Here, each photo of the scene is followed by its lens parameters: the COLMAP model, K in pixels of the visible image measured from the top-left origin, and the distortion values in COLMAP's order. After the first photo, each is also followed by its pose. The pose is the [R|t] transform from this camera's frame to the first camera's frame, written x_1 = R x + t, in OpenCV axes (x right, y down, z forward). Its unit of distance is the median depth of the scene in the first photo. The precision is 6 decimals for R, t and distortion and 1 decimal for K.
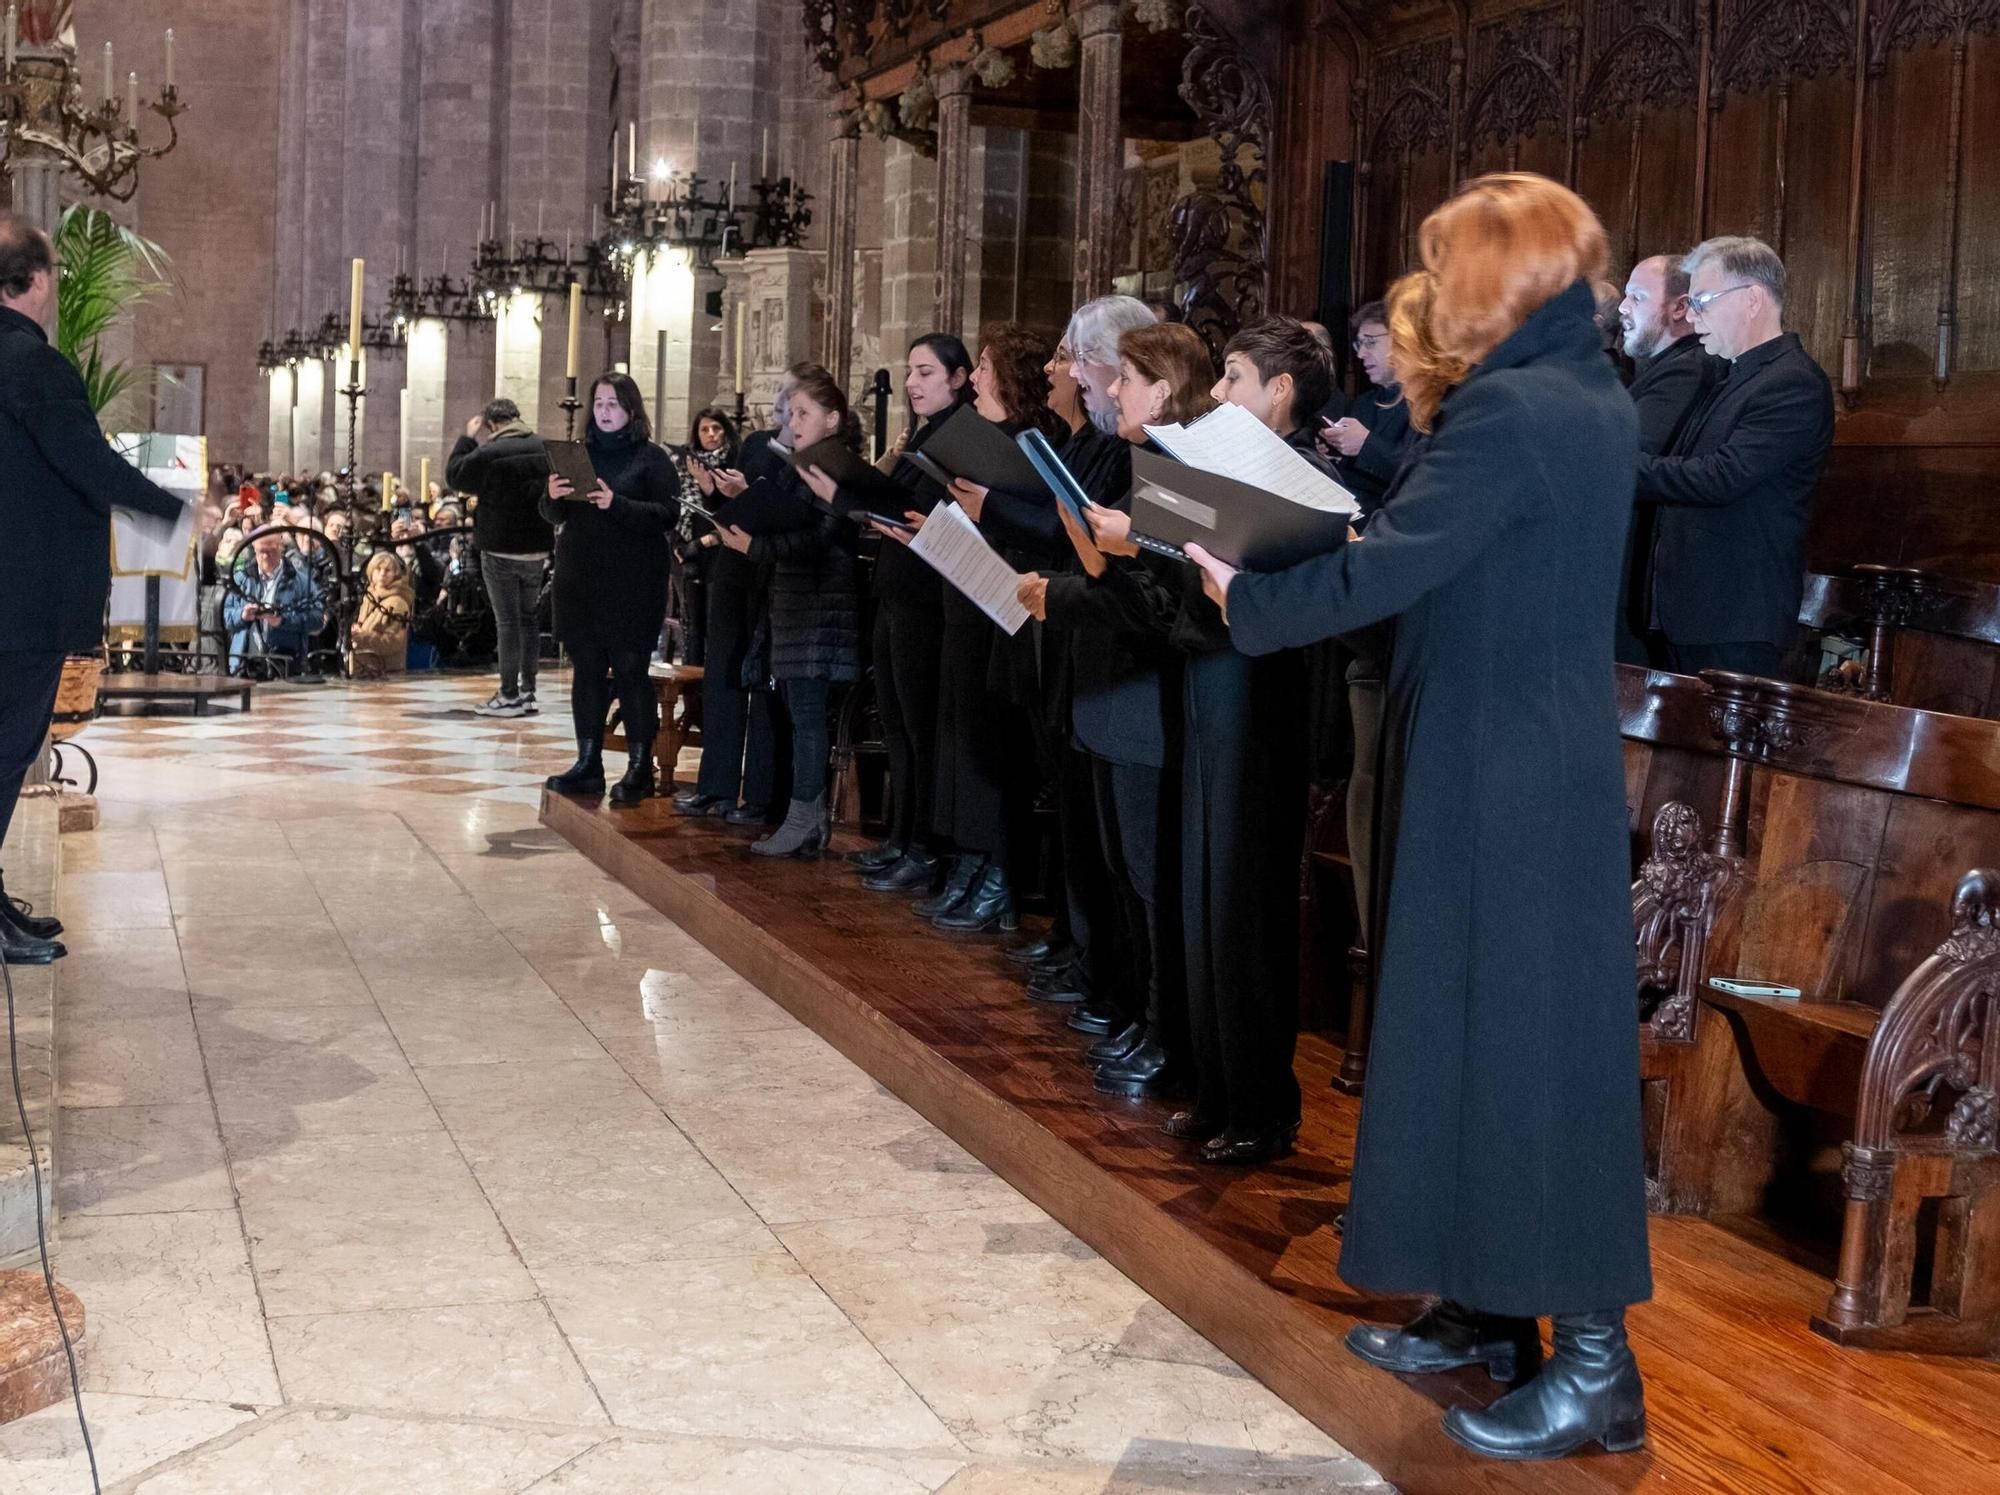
lens RADIAL K [[2464.2, 0, 1008.4], [0, 2464.2, 603.4], [0, 0, 1]] dist [-0.076104, 0.000000]
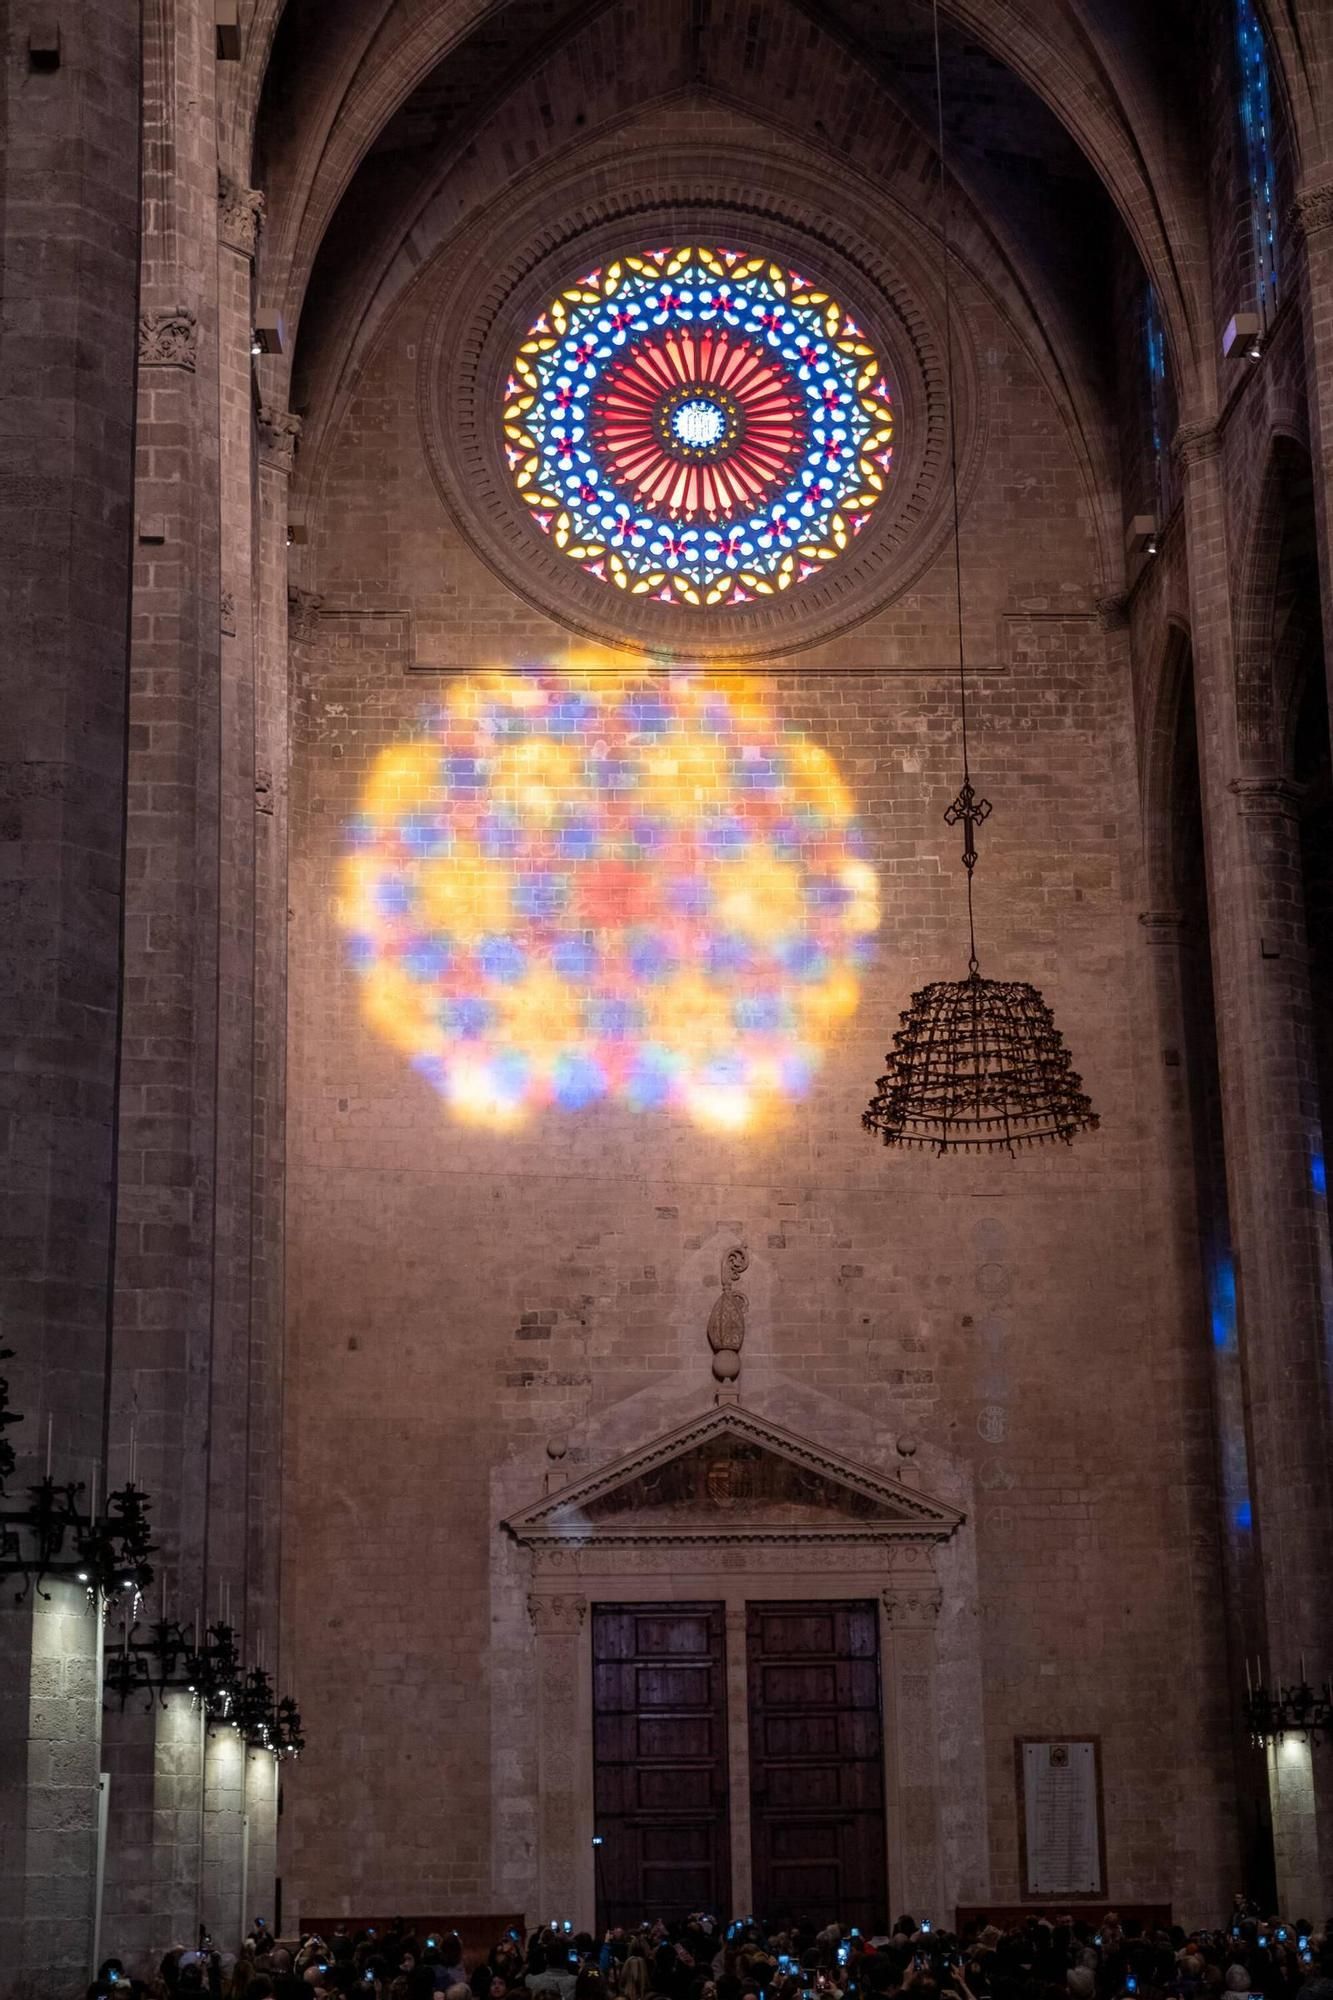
lens RADIAL K [[3315.7, 0, 610.1], [0, 3315.7, 1032.9], [0, 0, 1]] dist [0.072200, 0.000000]
pose [[0.947922, -0.130671, -0.290462, -0.393293], [0.037587, 0.951487, -0.305384, -0.035570], [0.316275, 0.278562, 0.906848, 0.353052]]
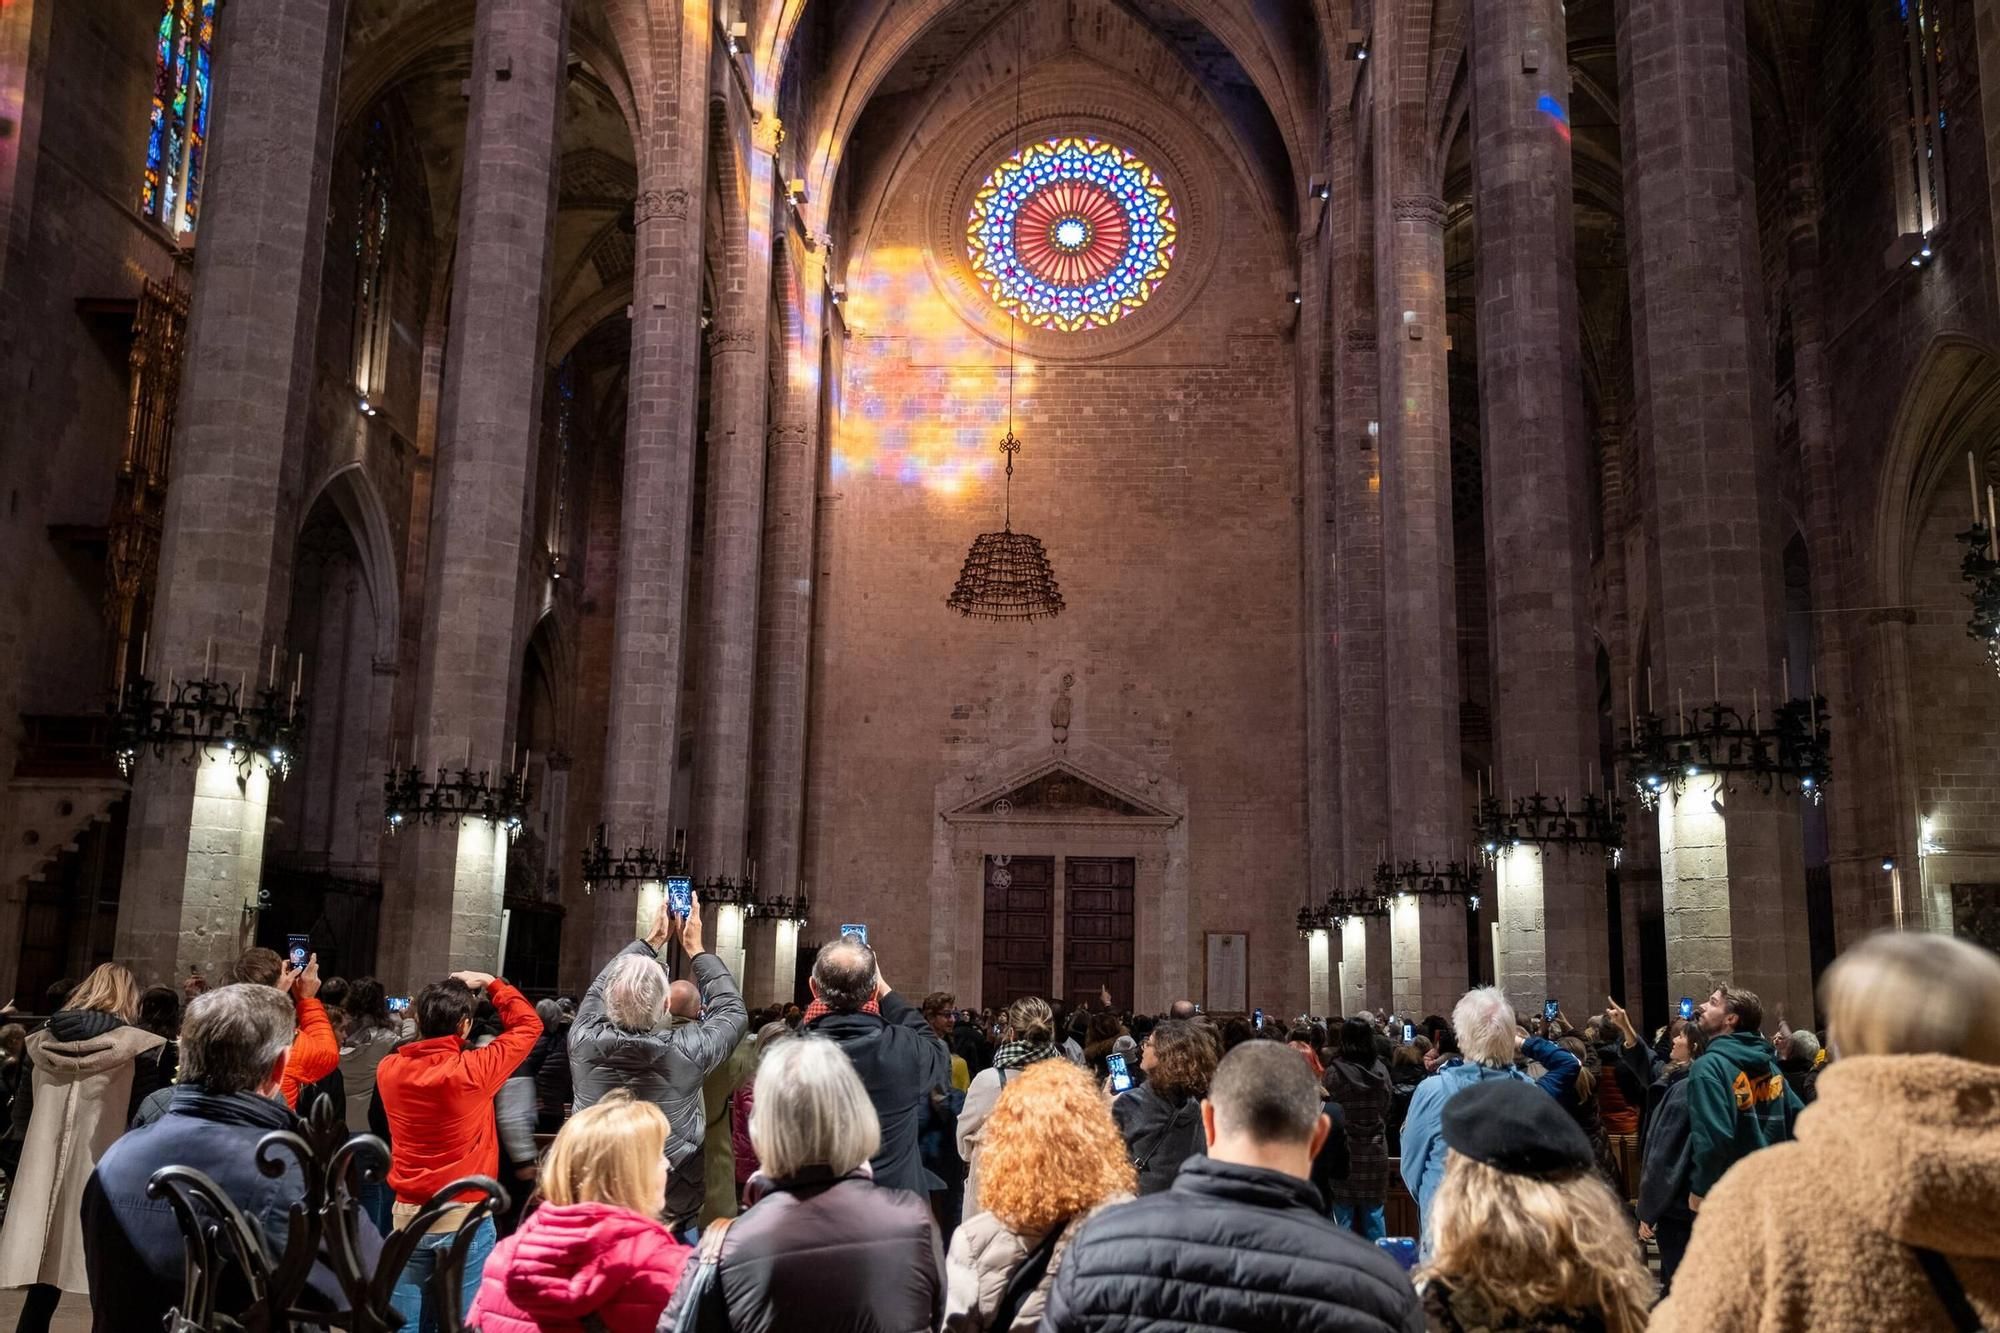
lens RADIAL K [[1810.2, 0, 982.6], [0, 1810.2, 673.9], [0, 0, 1]] dist [0.000112, 0.000000]
pose [[0.903720, -0.096815, -0.417033, -0.158816], [-0.010014, 0.969048, -0.246668, -0.008640], [0.428006, 0.227096, 0.874779, 0.369363]]
